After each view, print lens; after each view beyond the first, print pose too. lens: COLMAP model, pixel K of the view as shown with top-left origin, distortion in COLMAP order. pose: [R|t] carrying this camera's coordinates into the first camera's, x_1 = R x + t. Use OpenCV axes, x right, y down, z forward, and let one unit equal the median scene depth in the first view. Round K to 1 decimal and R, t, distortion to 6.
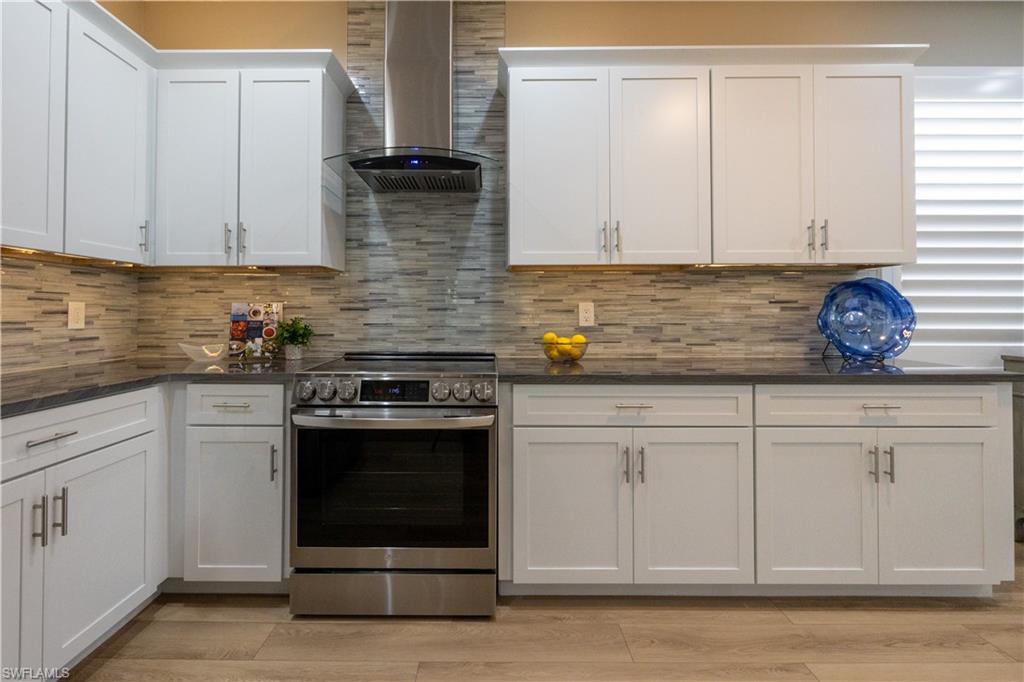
lens RADIAL K [[452.0, 0, 507.9], [0, 452.0, 307.1], [0, 0, 1]] dist [-0.007296, 0.001288]
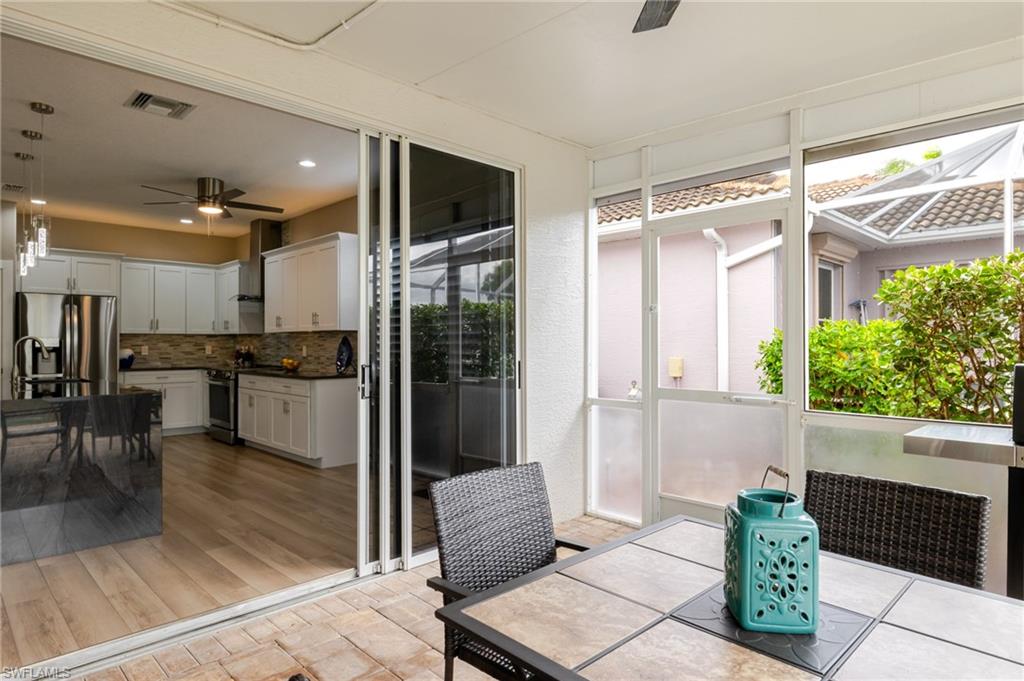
lens RADIAL K [[600.8, 0, 505.3], [0, 600.8, 339.3], [0, 0, 1]] dist [0.000085, -0.000453]
pose [[0.691906, -0.004606, -0.721973, 3.123813], [0.001241, 0.999986, -0.005190, -0.029107], [0.721986, 0.002695, 0.691902, -0.391844]]
